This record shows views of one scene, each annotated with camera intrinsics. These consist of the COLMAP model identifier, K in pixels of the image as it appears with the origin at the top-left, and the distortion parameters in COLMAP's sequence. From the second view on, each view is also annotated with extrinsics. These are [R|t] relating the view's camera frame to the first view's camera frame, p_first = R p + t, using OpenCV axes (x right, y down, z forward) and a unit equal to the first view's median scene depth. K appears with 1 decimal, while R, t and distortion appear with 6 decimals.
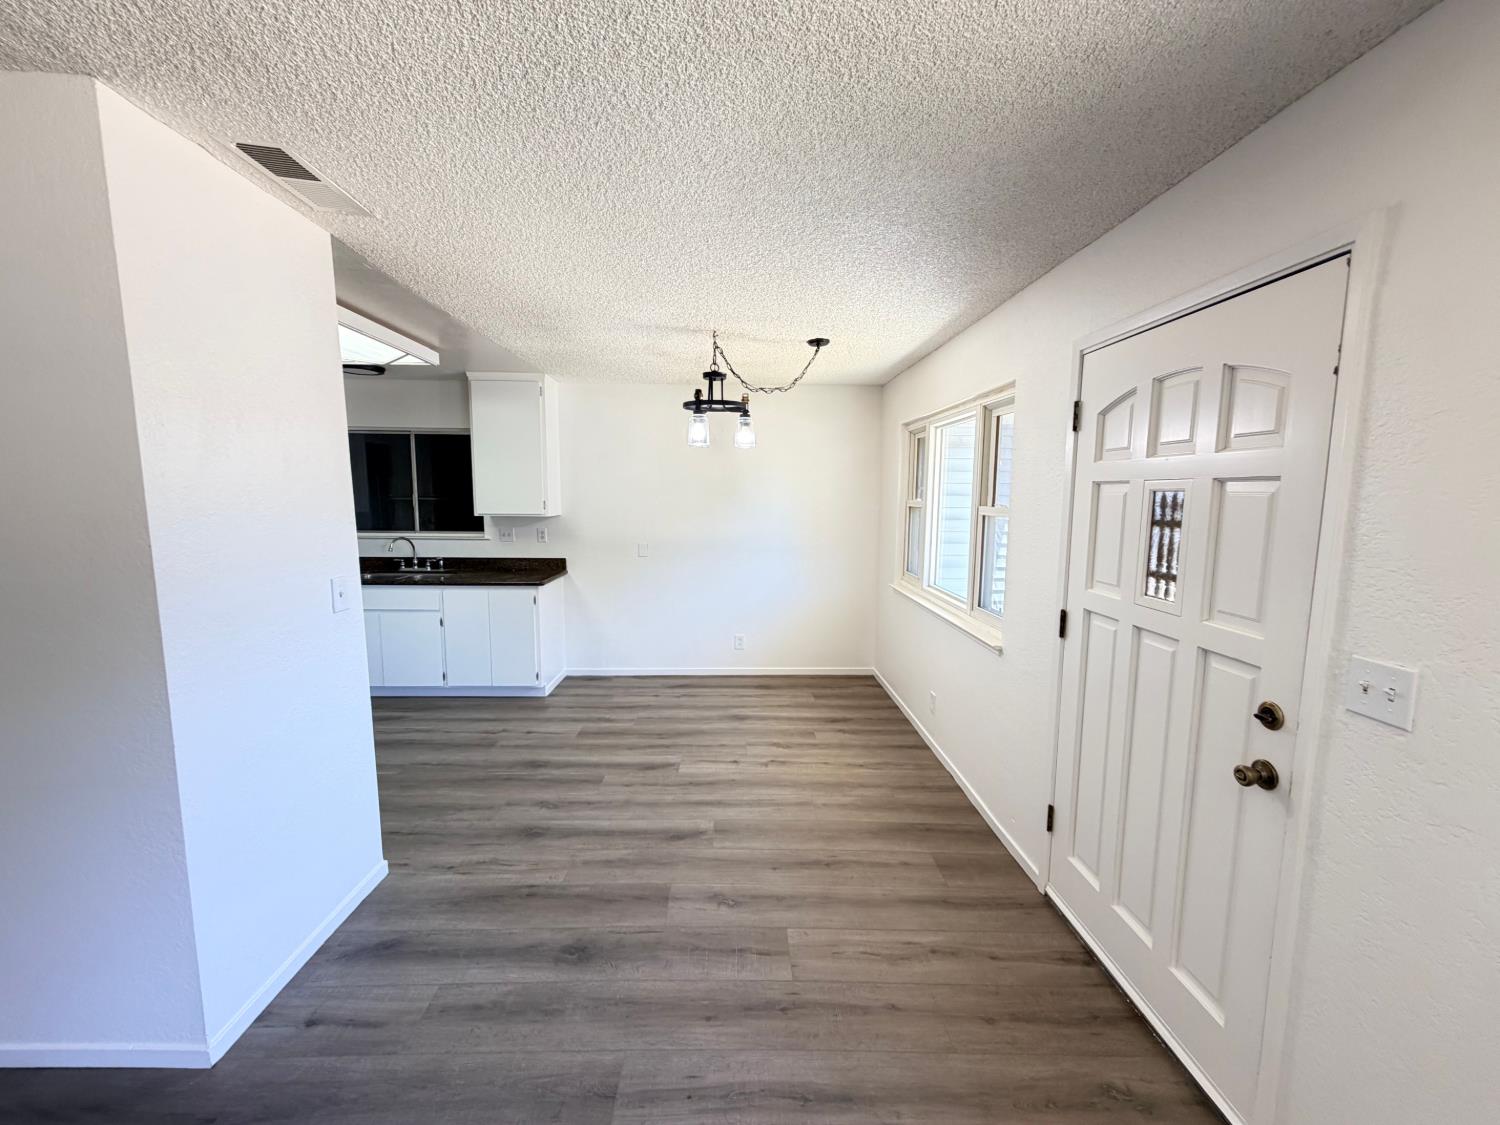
lens RADIAL K [[596.9, 0, 743.8], [0, 596.9, 555.7], [0, 0, 1]] dist [-0.002279, 0.000563]
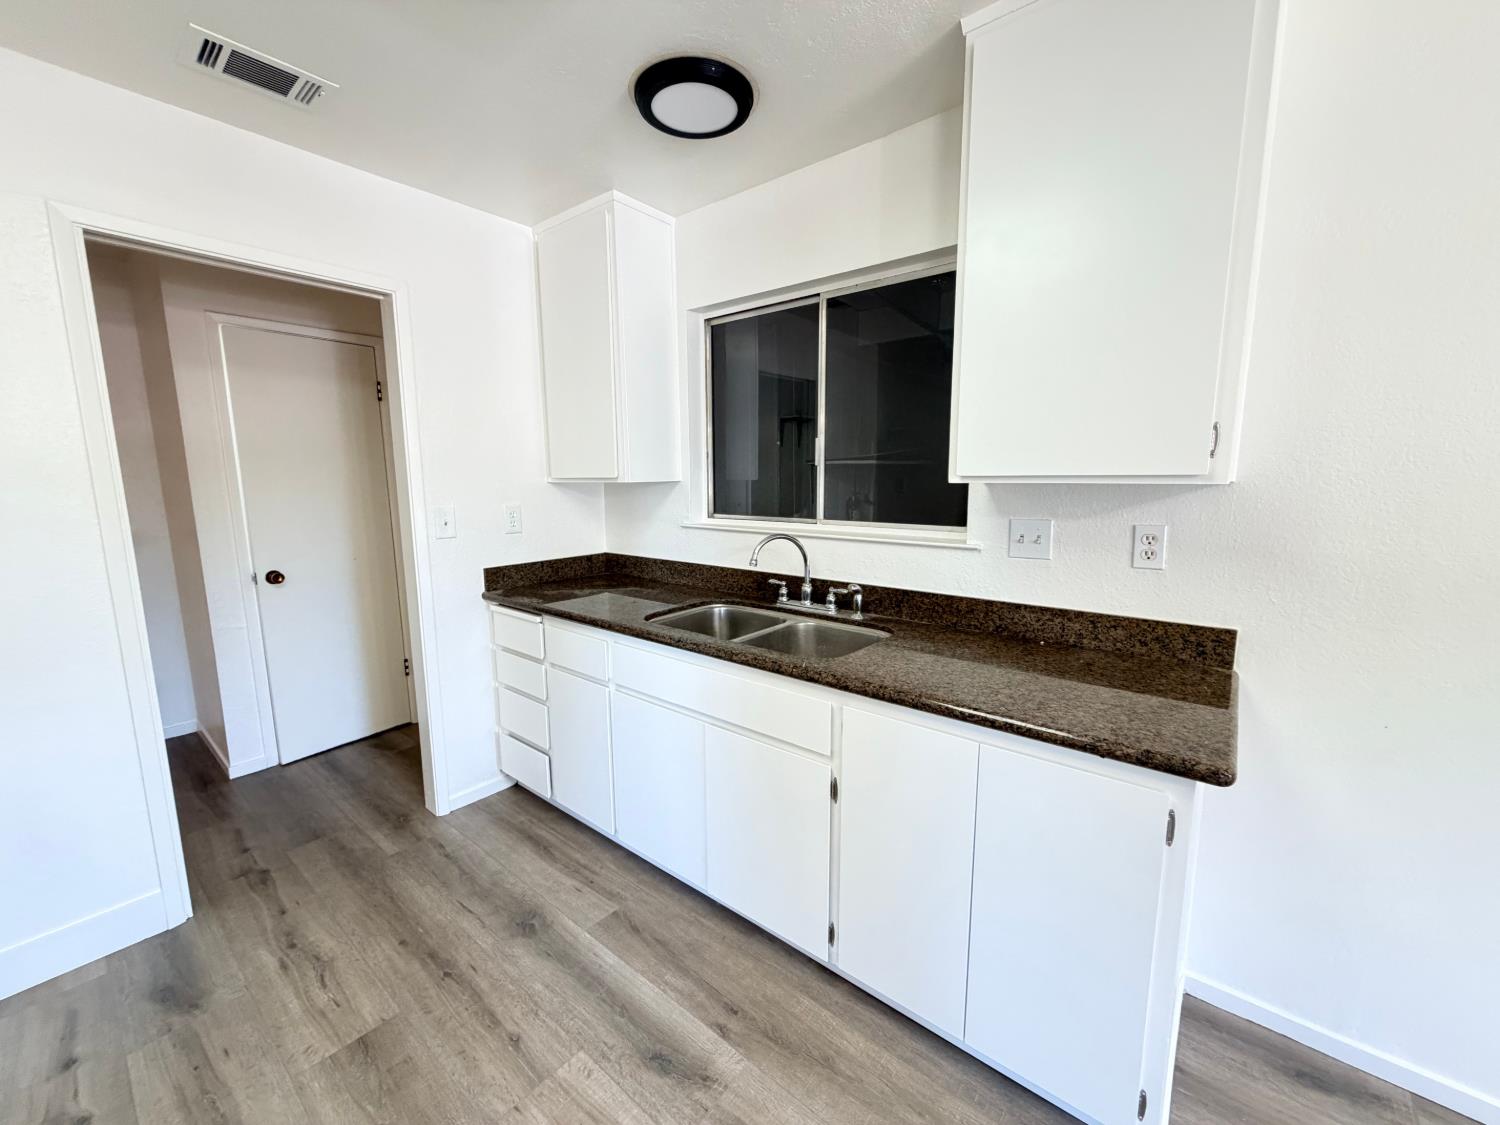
lens RADIAL K [[596.9, 0, 746.3], [0, 596.9, 560.3], [0, 0, 1]] dist [-0.002279, 0.000563]
pose [[0.753640, 0.082643, -0.652071, -0.298551], [-0.058890, 0.996564, 0.058241, -0.034093], [0.654644, -0.005493, 0.755917, 0.637745]]
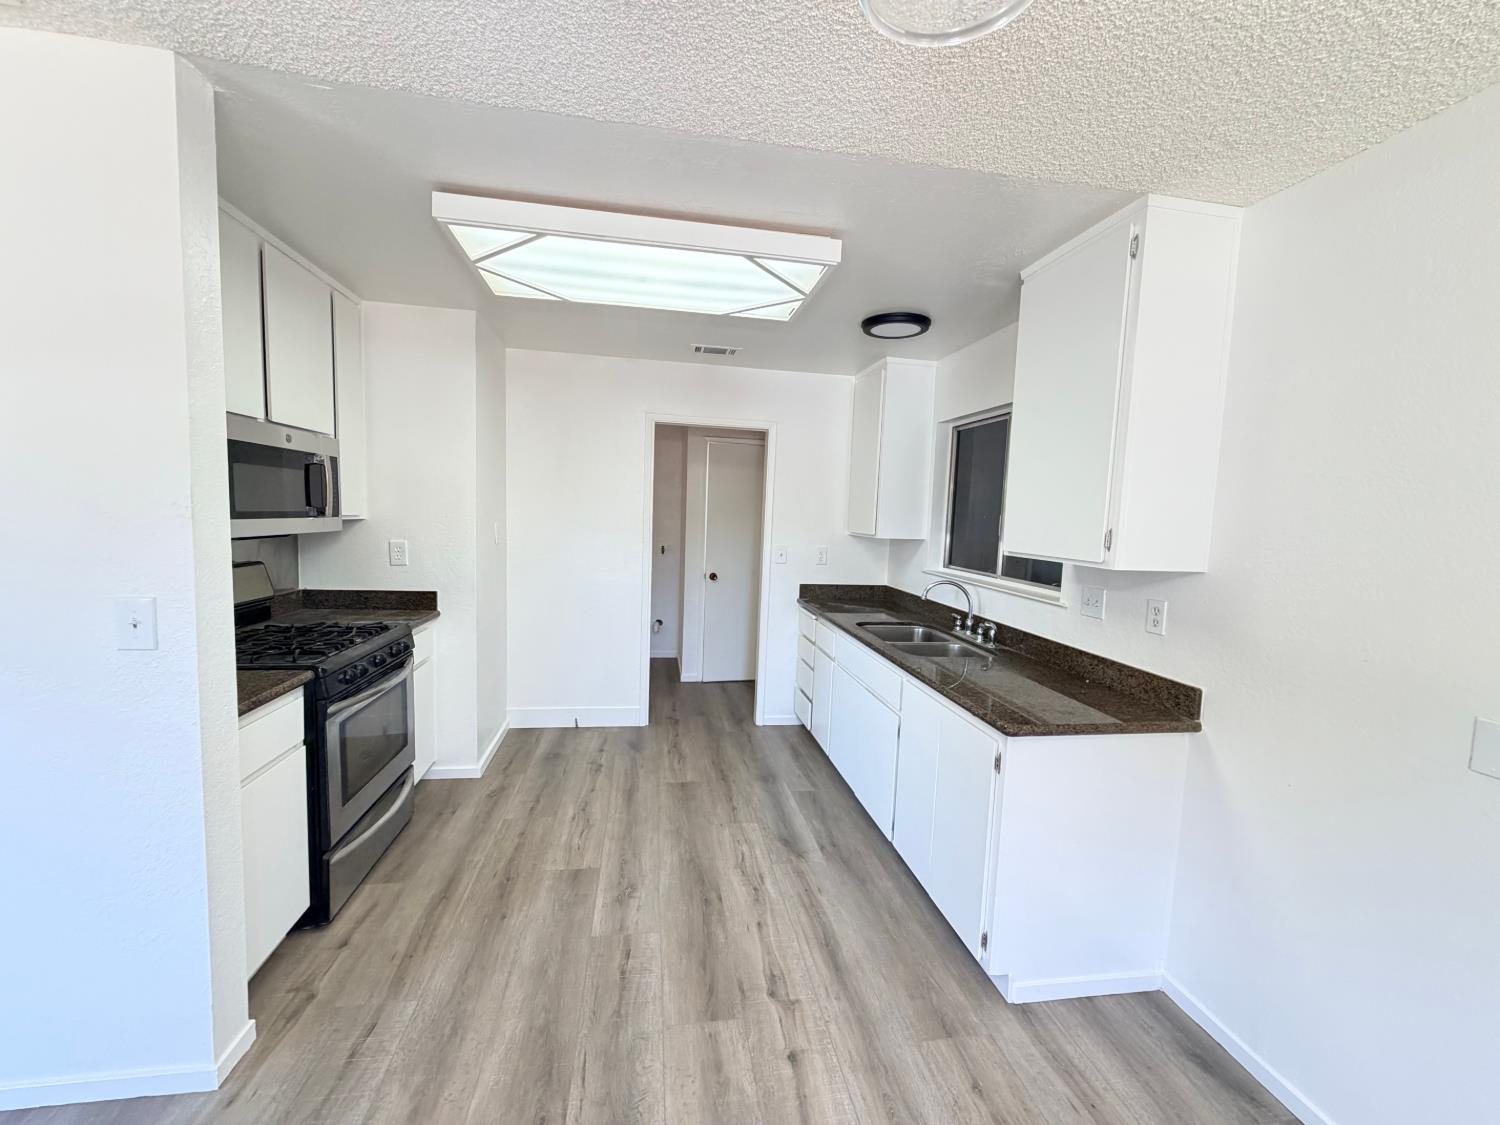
lens RADIAL K [[596.9, 0, 749.6], [0, 596.9, 557.5], [0, 0, 1]] dist [-0.002279, 0.000563]
pose [[0.138169, 0.076708, -0.987434, 0.021444], [-0.142380, 0.988178, 0.056843, -0.059306], [0.980121, 0.132737, 0.147457, 0.678096]]
